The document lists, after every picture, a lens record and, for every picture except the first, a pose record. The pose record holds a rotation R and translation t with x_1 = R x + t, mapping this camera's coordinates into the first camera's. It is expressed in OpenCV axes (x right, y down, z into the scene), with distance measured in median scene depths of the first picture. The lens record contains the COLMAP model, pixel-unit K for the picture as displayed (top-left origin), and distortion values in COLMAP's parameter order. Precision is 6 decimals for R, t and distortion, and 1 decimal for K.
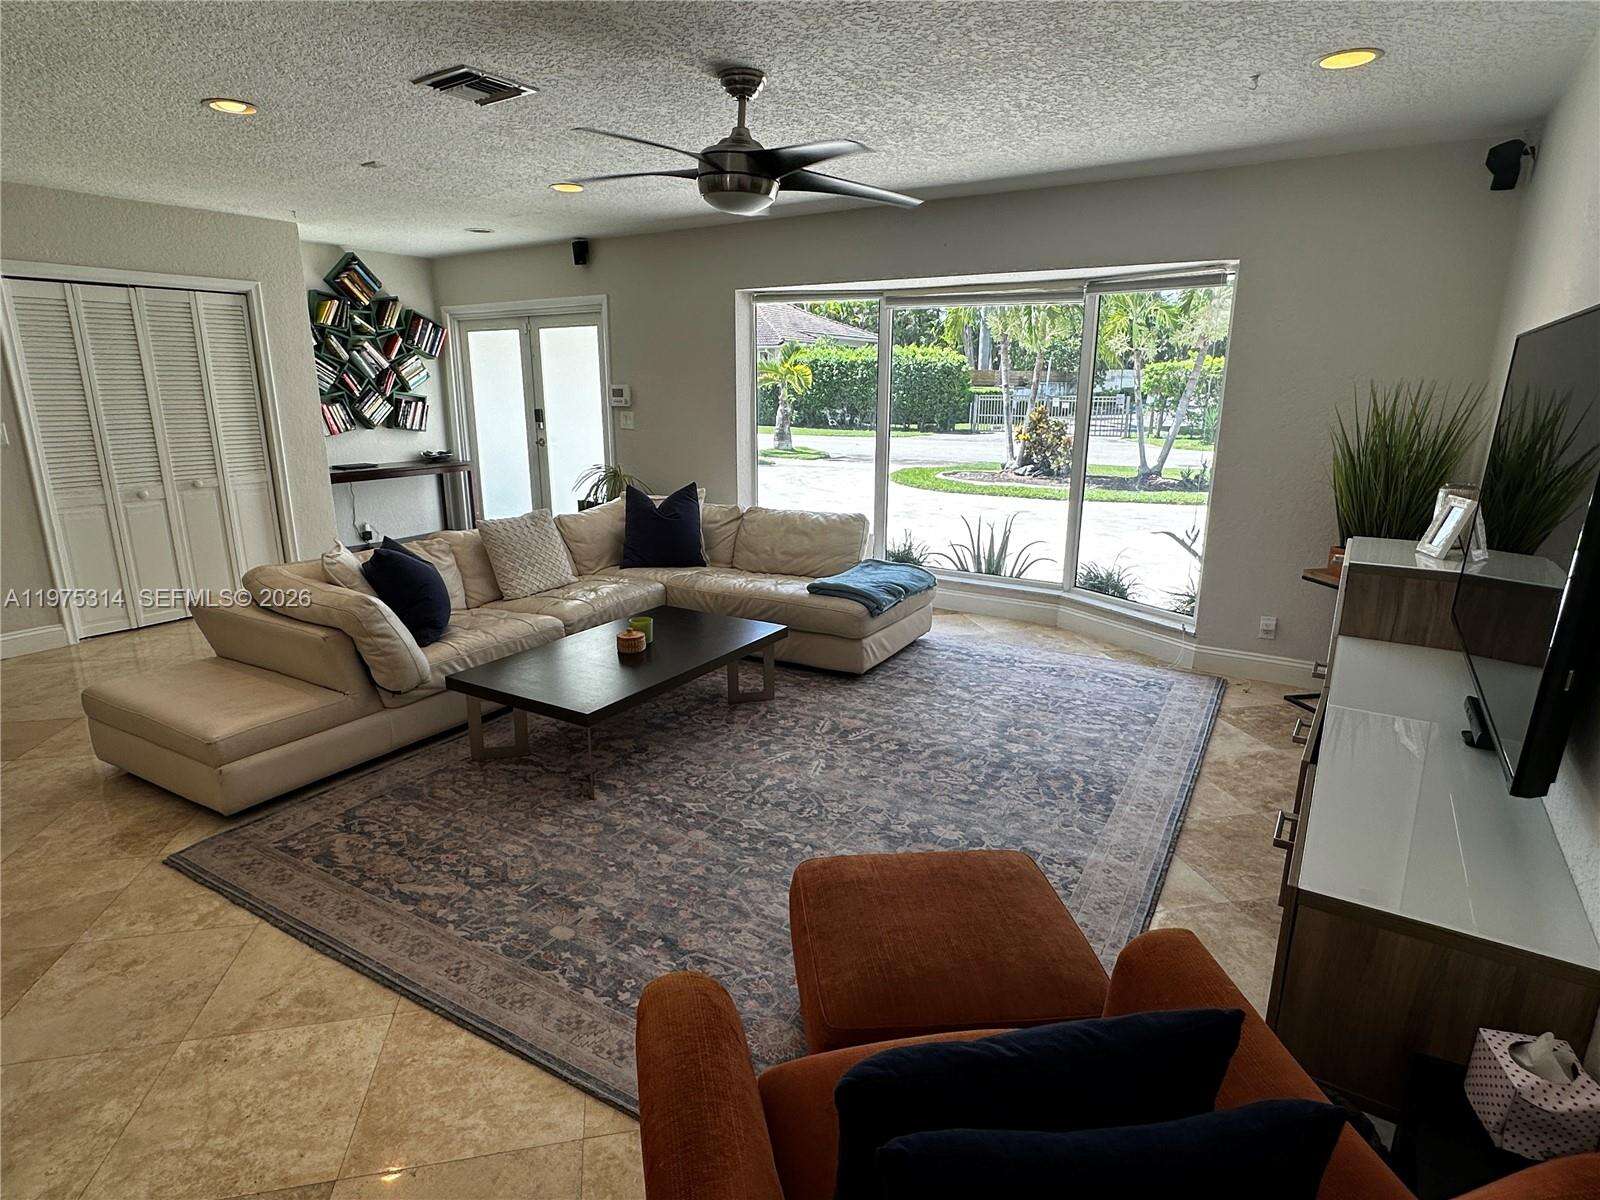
lens RADIAL K [[866.7, 0, 799.7], [0, 866.7, 603.1], [0, 0, 1]] dist [0.000512, 0.000466]
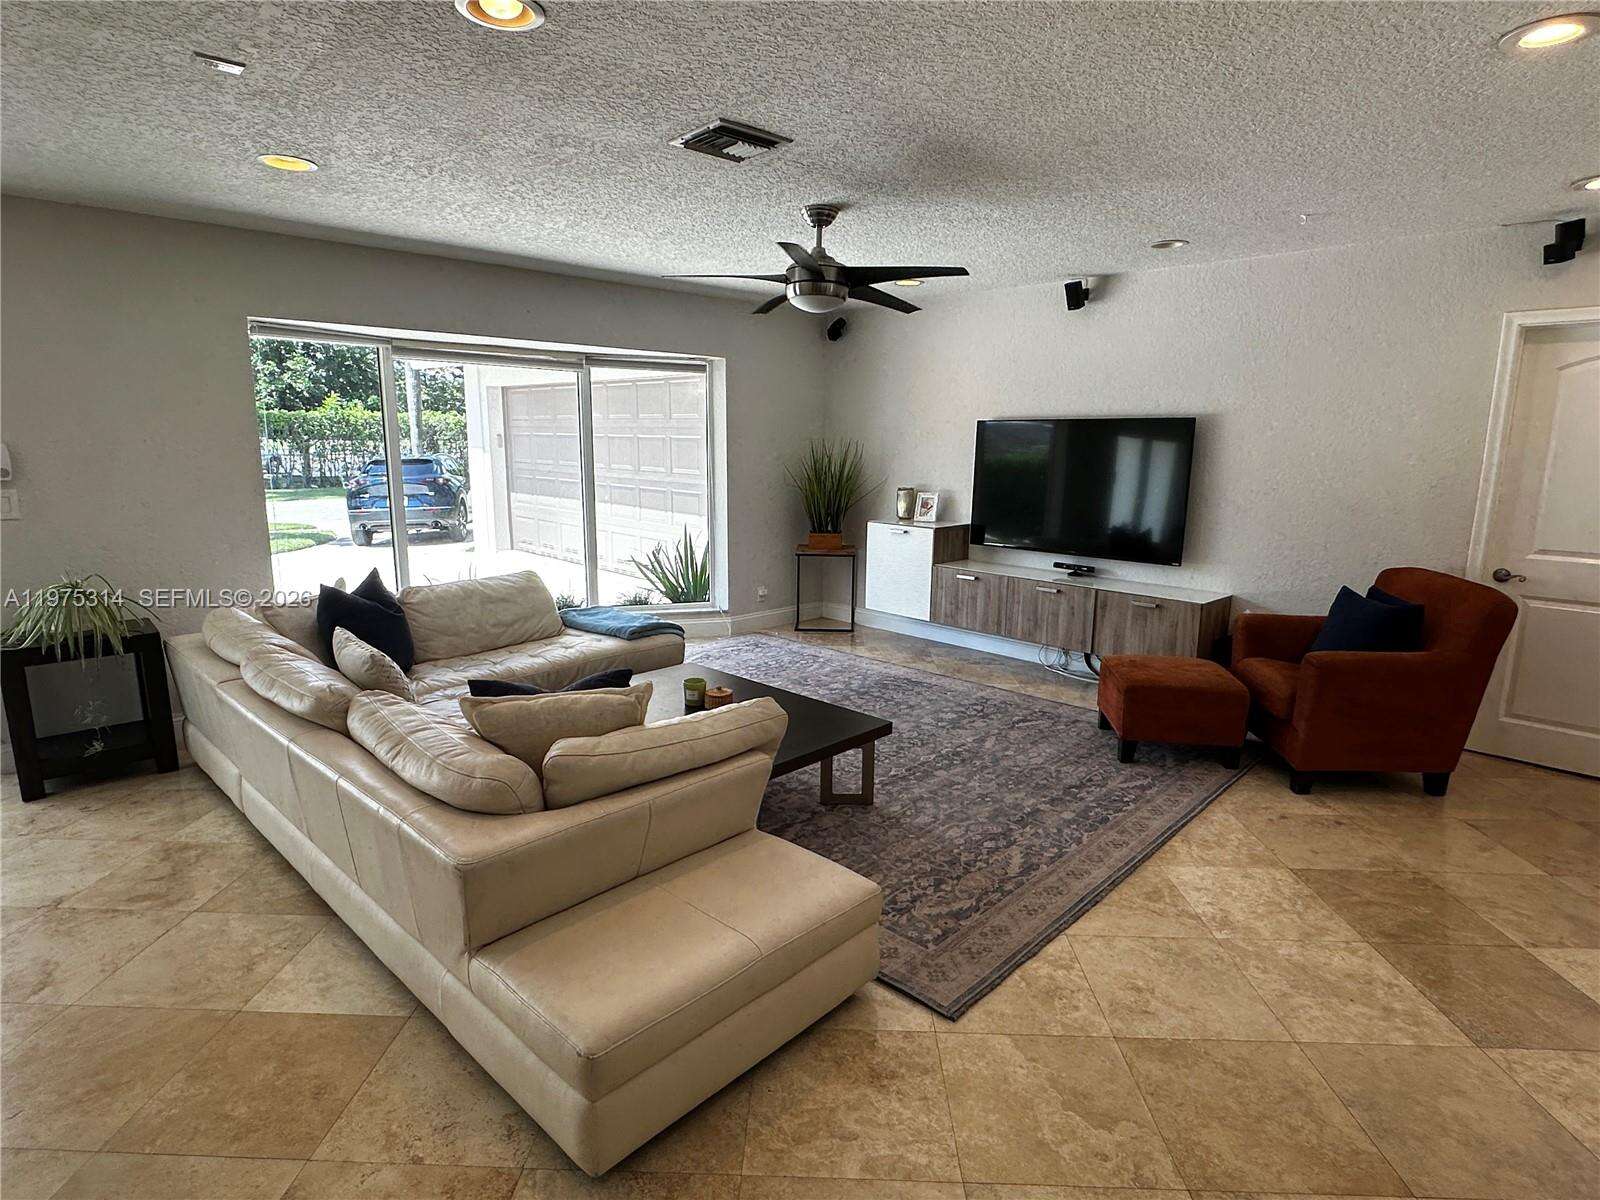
lens RADIAL K [[866.7, 0, 800.2], [0, 866.7, 601.3], [0, 0, 1]] dist [0.000512, 0.000466]
pose [[0.229878, -0.185263, 0.955423, -1.392072], [0.236653, 0.962889, 0.129771, -0.215392], [-0.944008, 0.196272, 0.265190, 0.787295]]
